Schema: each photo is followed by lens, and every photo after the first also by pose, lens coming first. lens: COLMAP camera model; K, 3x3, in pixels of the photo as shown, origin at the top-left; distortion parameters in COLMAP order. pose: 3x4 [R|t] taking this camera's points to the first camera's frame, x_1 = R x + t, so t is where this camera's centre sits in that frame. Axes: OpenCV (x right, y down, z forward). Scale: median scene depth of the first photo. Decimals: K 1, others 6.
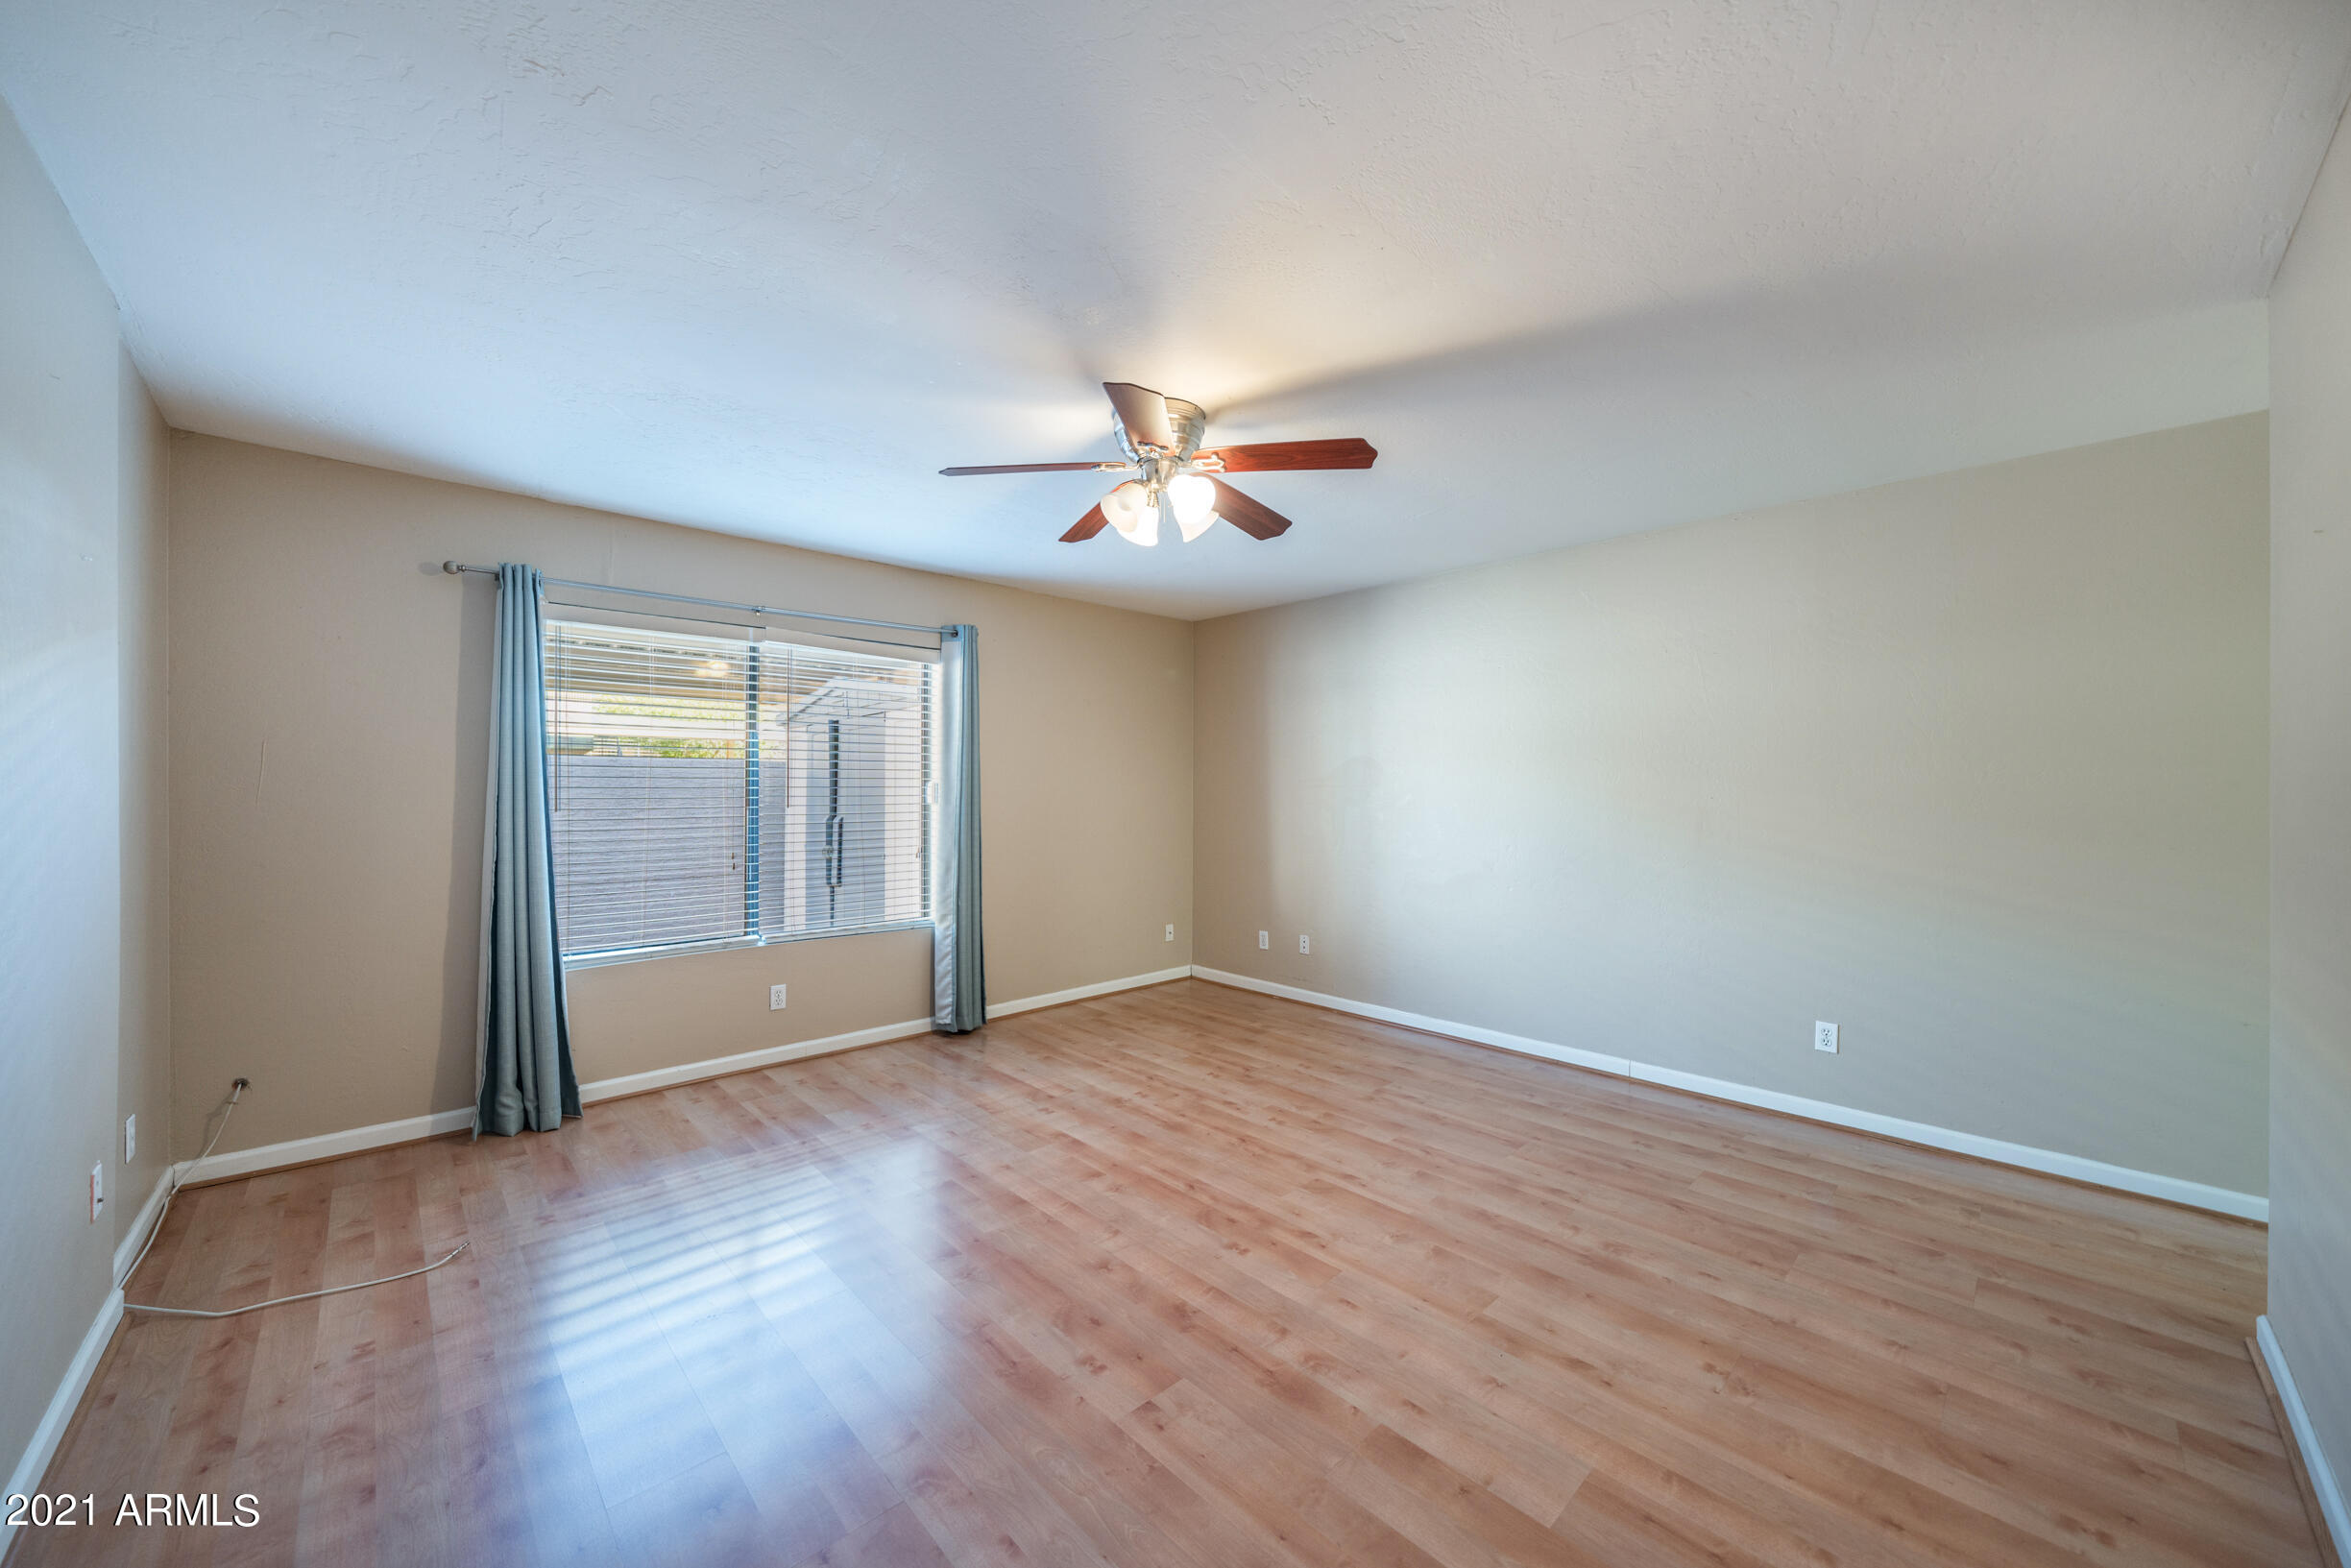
lens RADIAL K [[884.1, 0, 1162.8], [0, 884.1, 791.3], [0, 0, 1]] dist [-0.002165, -0.000130]
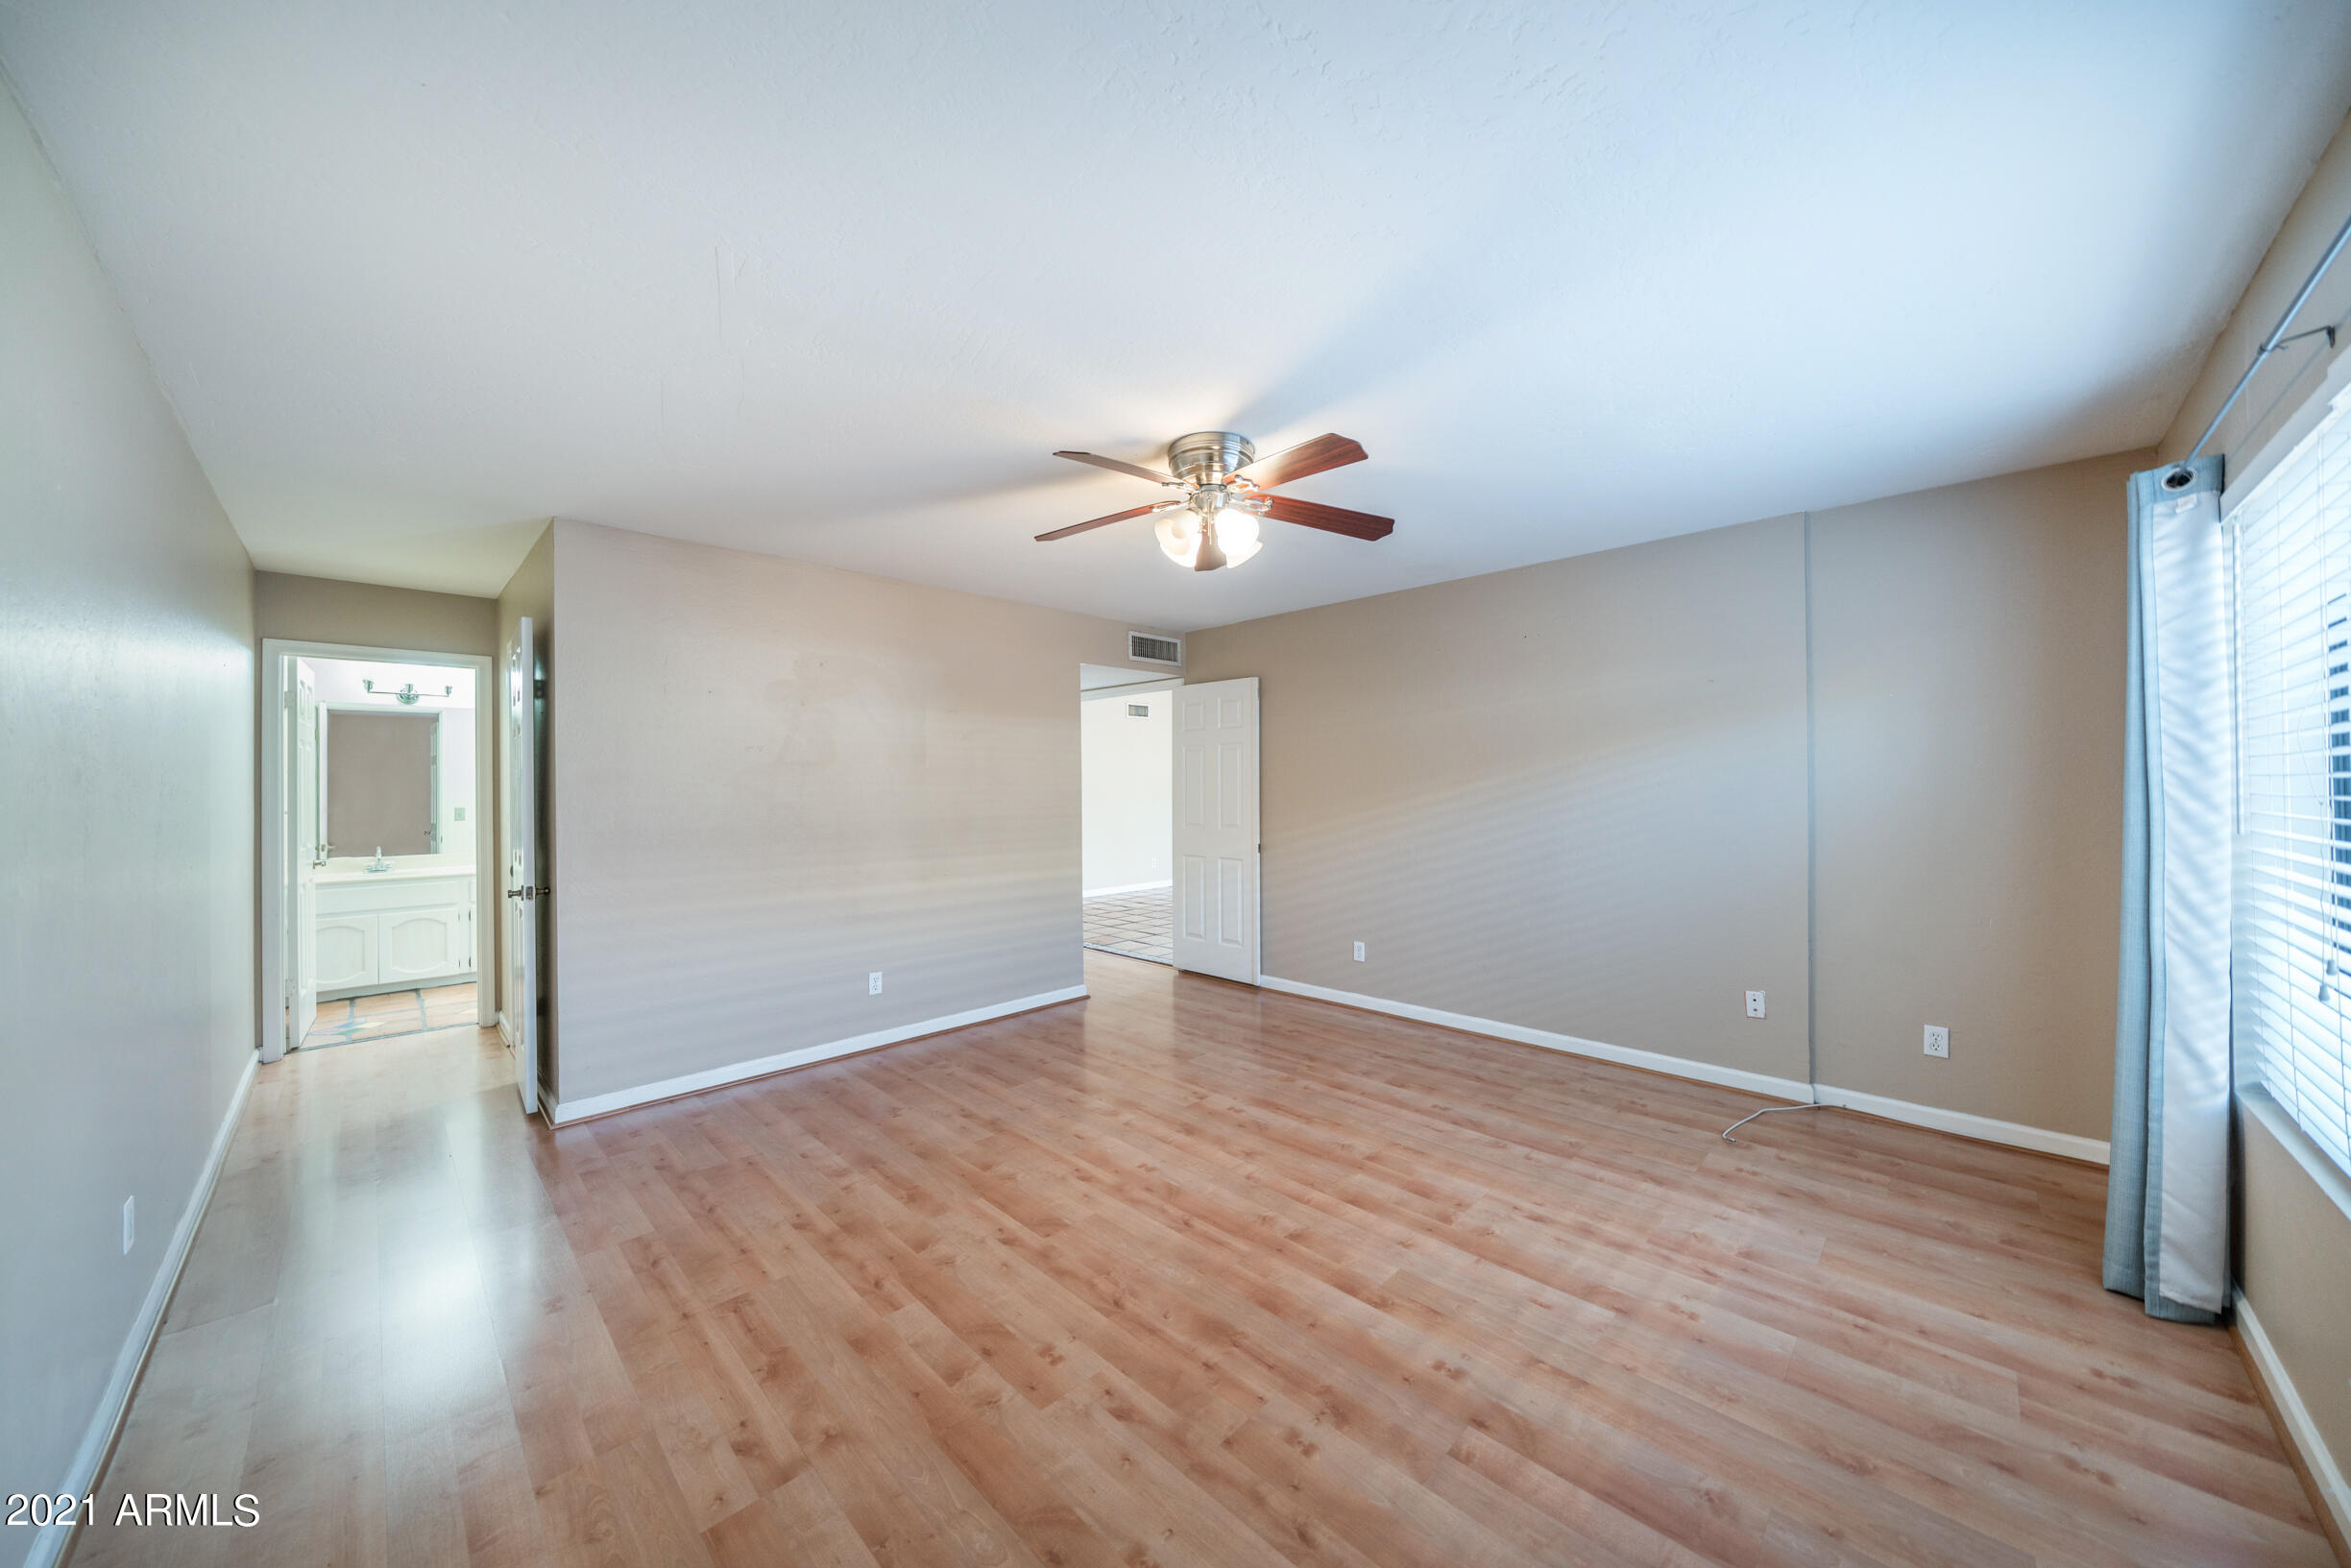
lens RADIAL K [[816.6, 0, 1163.1], [0, 816.6, 786.3], [0, 0, 1]] dist [-0.004444, -0.000080]
pose [[-0.999566, 0.005186, -0.028982, 0.077610], [0.005160, 0.999986, 0.000969, -0.016916], [0.028987, 0.000819, -0.999579, 1.806169]]
